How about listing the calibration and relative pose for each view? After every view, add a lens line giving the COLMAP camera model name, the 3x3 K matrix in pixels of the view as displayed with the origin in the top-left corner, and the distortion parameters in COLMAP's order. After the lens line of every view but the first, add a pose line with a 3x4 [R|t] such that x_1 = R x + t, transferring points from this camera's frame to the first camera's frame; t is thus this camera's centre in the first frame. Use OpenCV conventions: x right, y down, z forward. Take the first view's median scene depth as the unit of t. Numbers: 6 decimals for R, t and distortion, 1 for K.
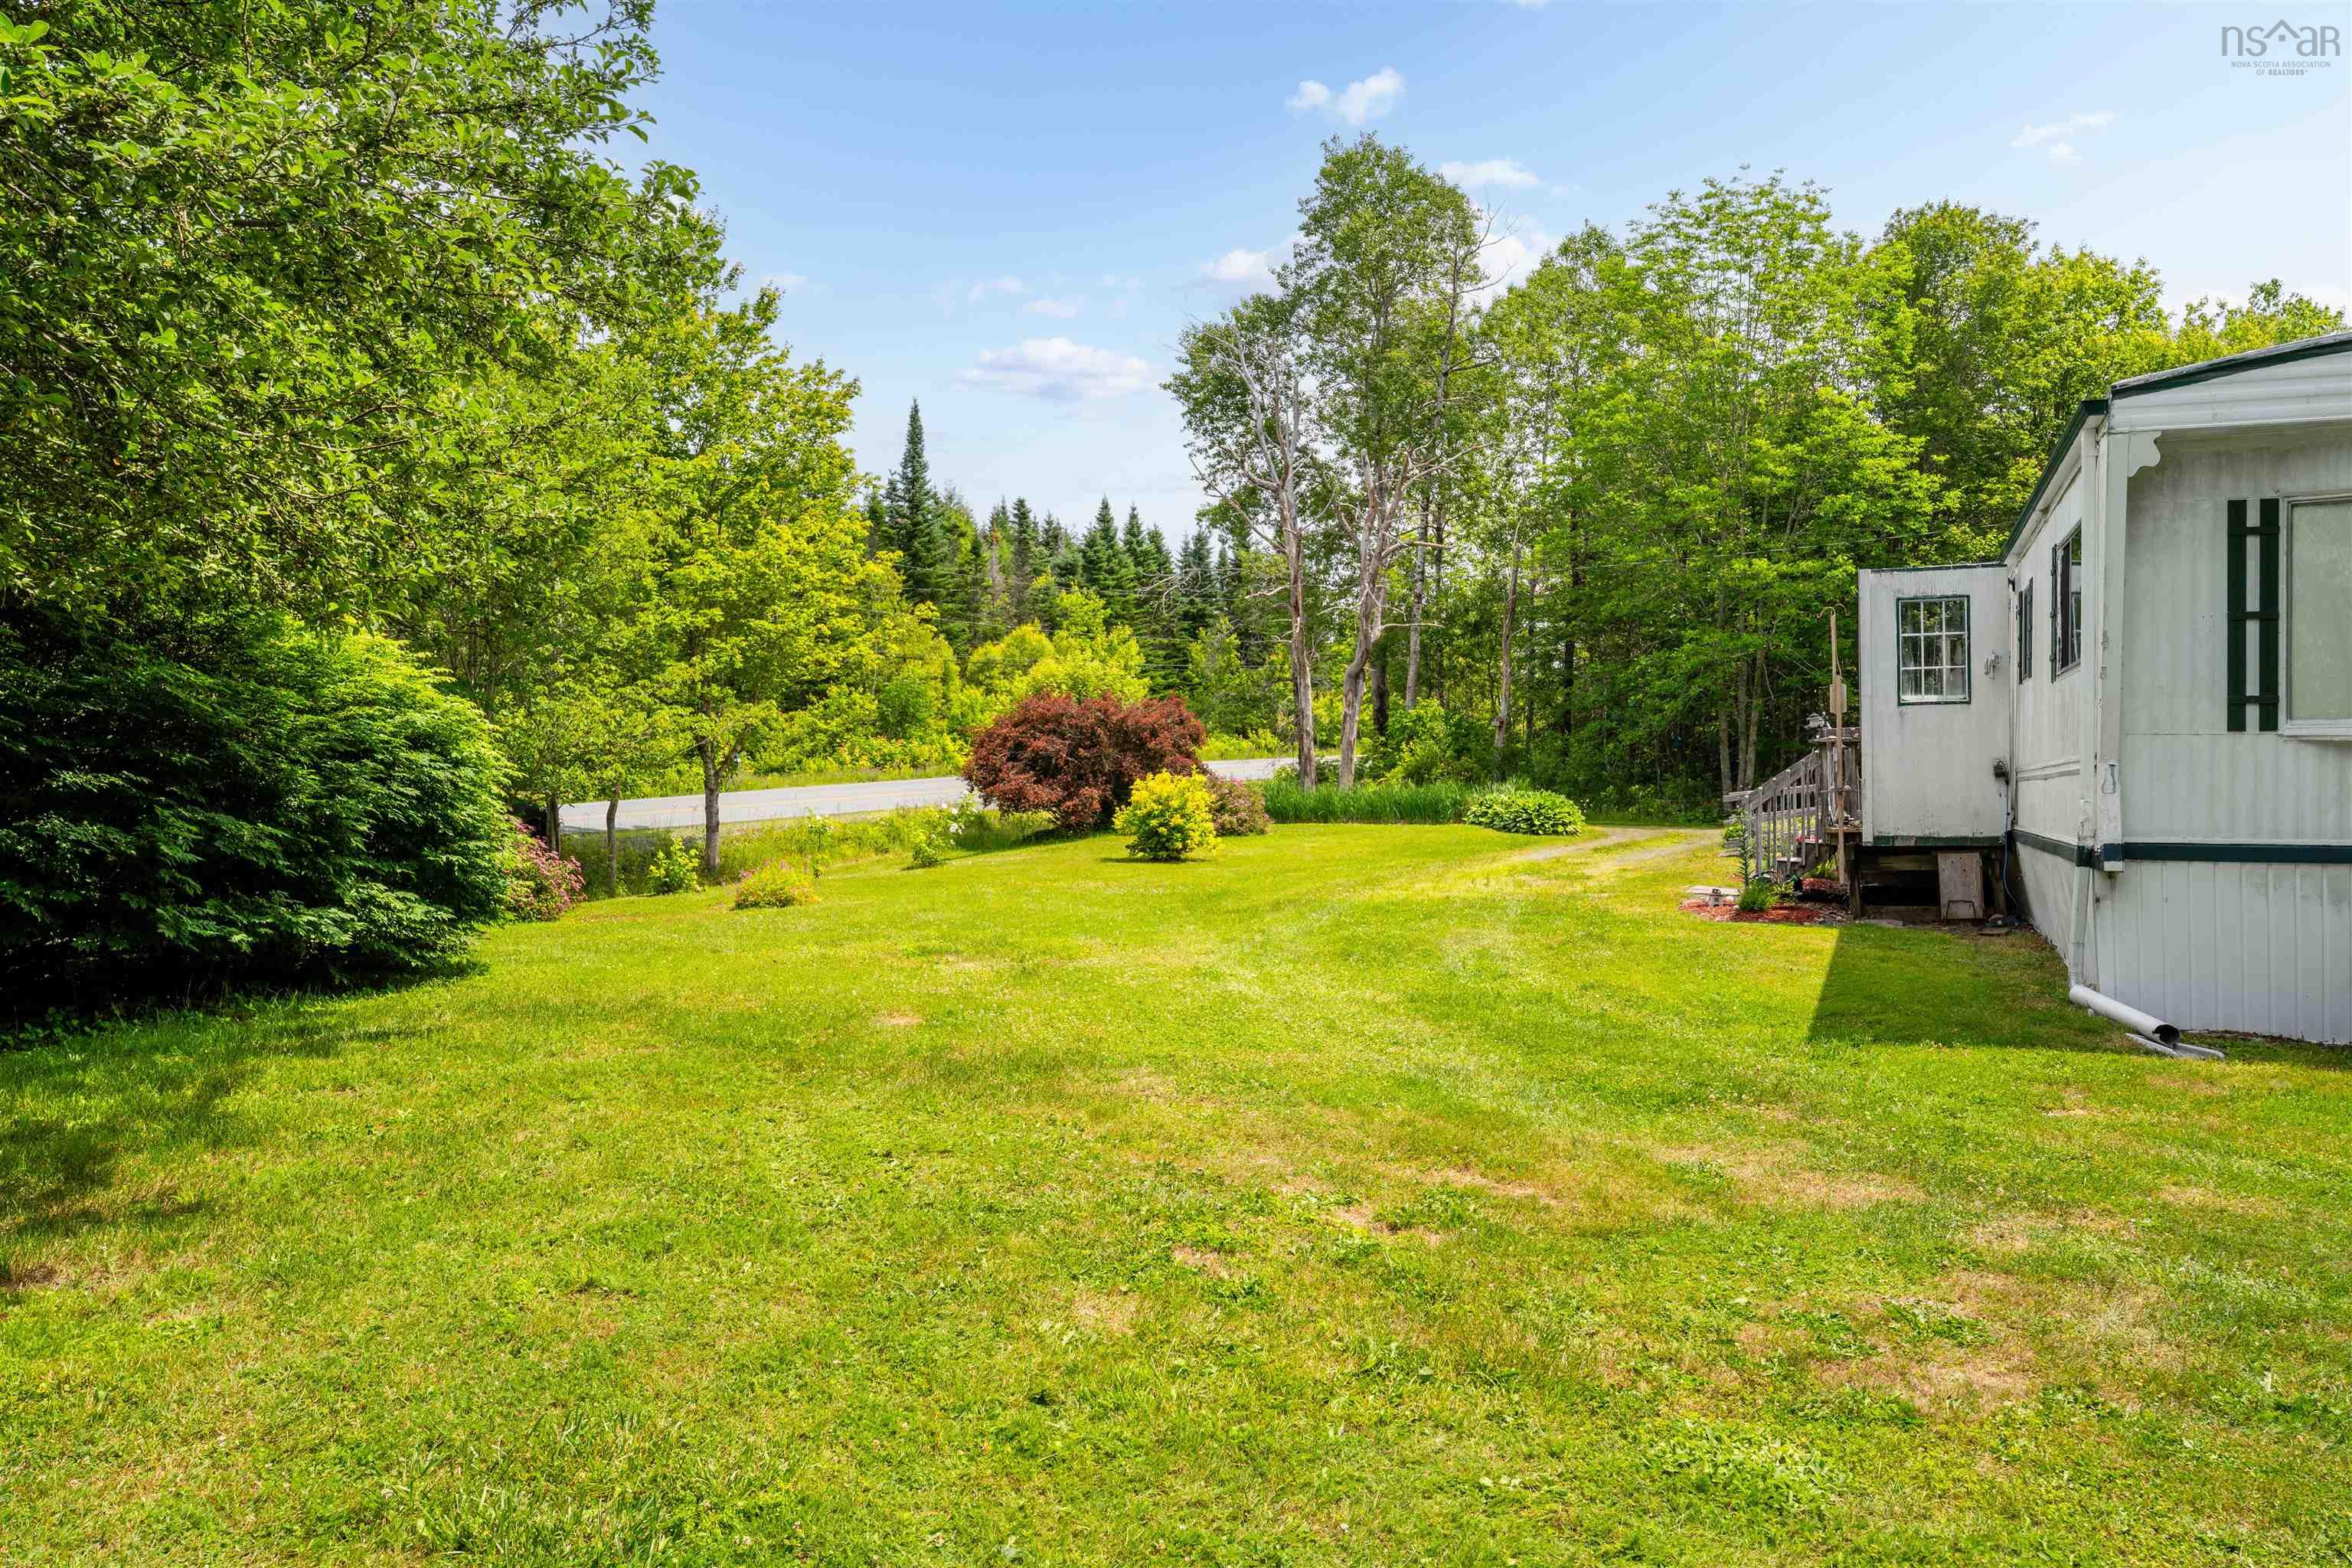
lens RADIAL K [[1887.1, 0, 1176.2], [0, 1887.1, 777.1], [0, 0, 1]] dist [-0.012175, 0.011233]
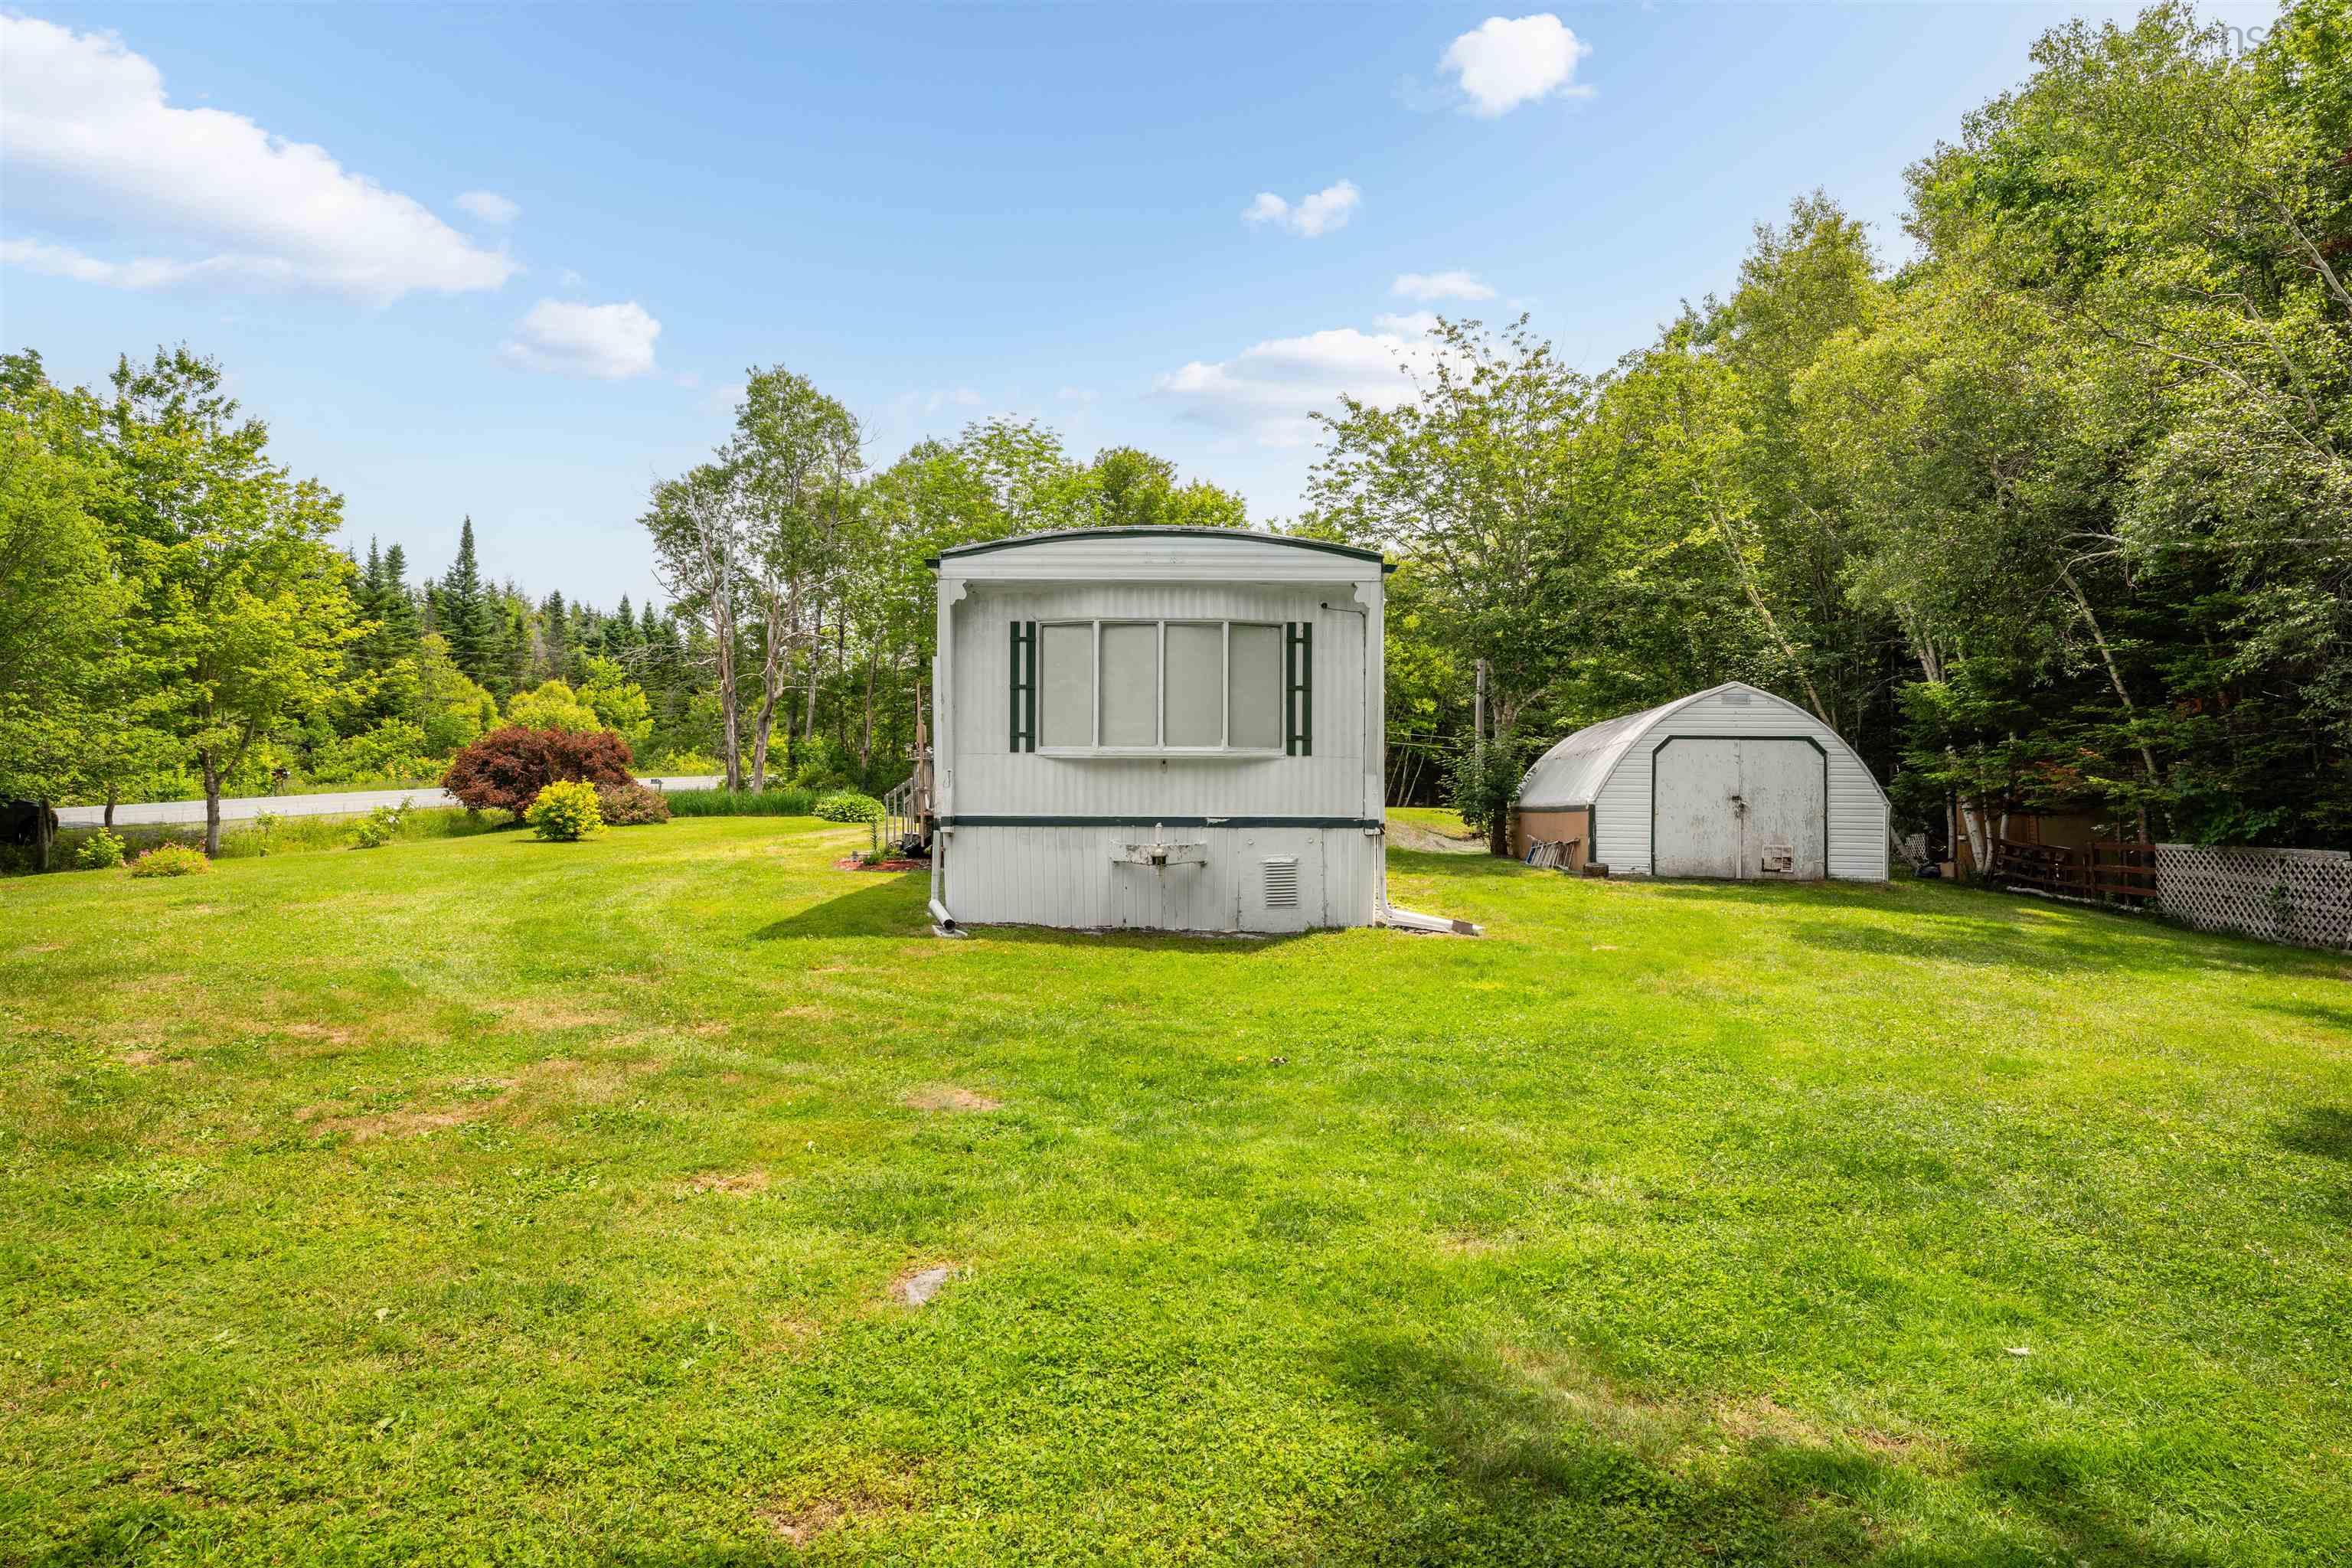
lens RADIAL K [[1198.5, 0, 1169.4], [0, 1198.5, 788.5], [0, 0, 1]] dist [-0.001348, 0.000649]
pose [[0.935728, 0.001620, 0.352718, 0.061948], [-0.001487, 0.999999, -0.000647, 0.002078], [-0.352719, 0.000081, 0.935729, -0.021554]]
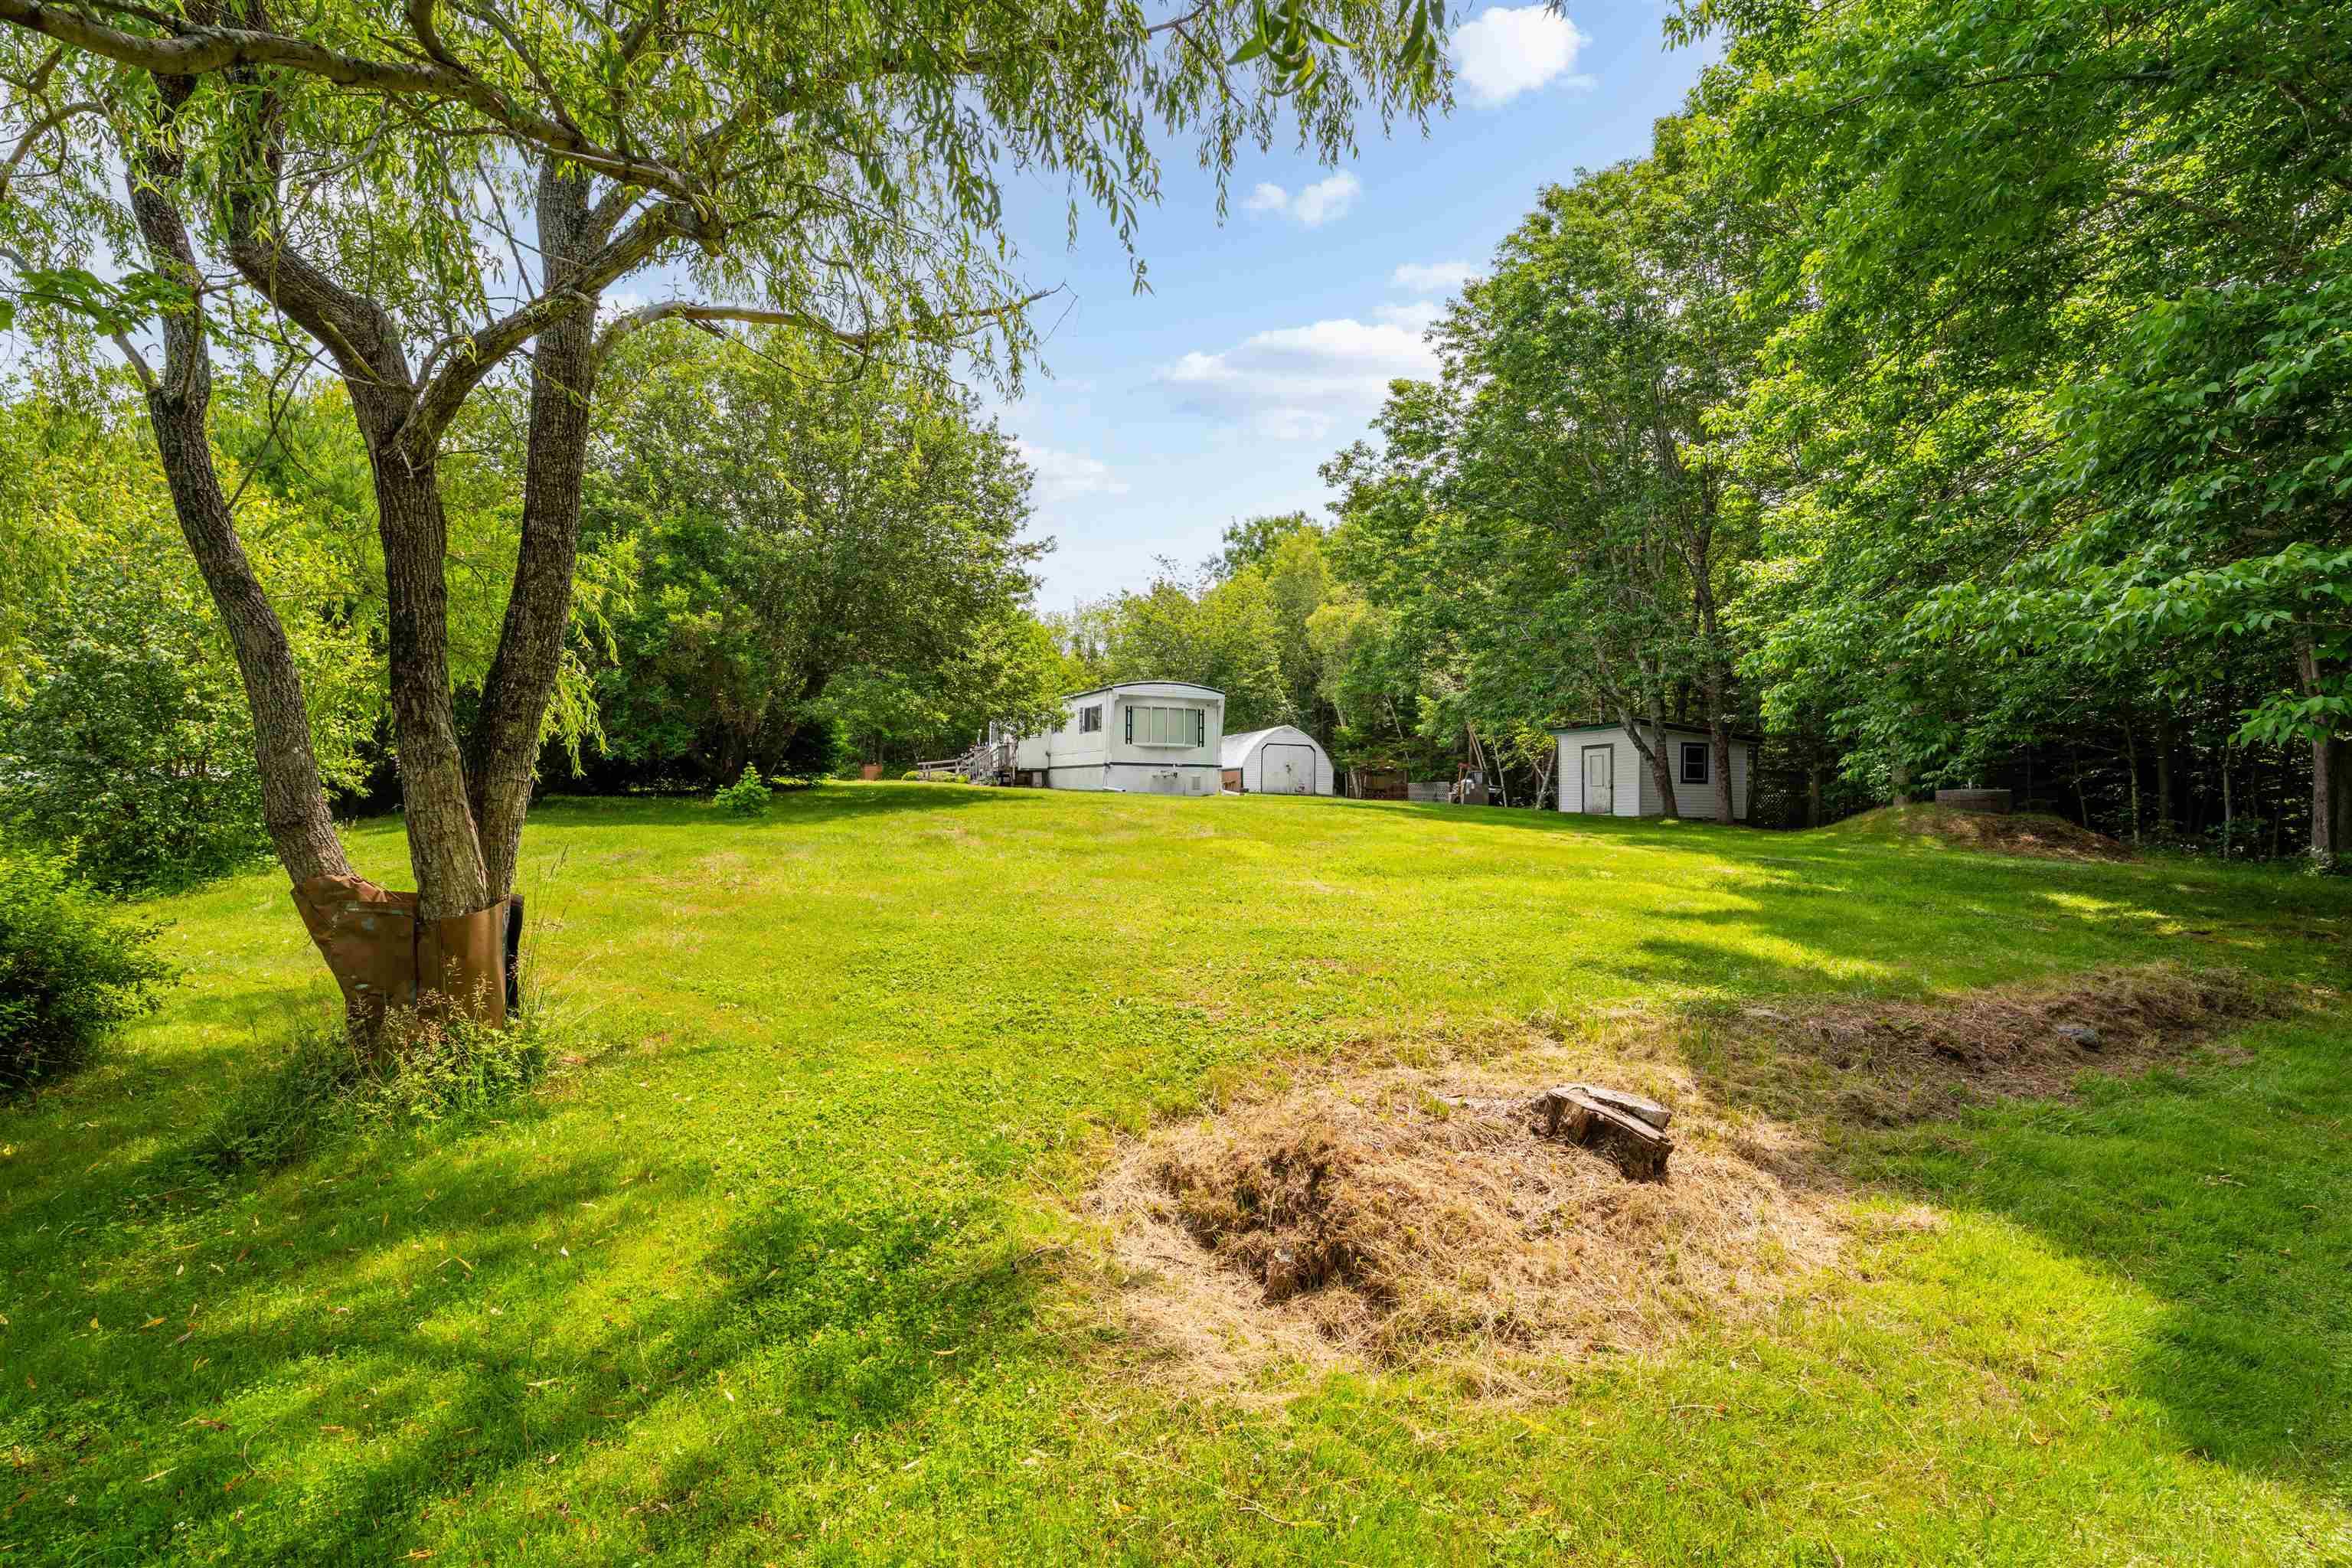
lens RADIAL K [[1084.1, 0, 1178.0], [0, 1084.1, 788.3], [0, 0, 1]] dist [0.000150, 0.000001]
pose [[0.700070, 0.006114, 0.714048, -0.376998], [-0.009133, 0.999958, 0.000392, 0.024065], [-0.714016, -0.006796, 0.700097, -0.326308]]
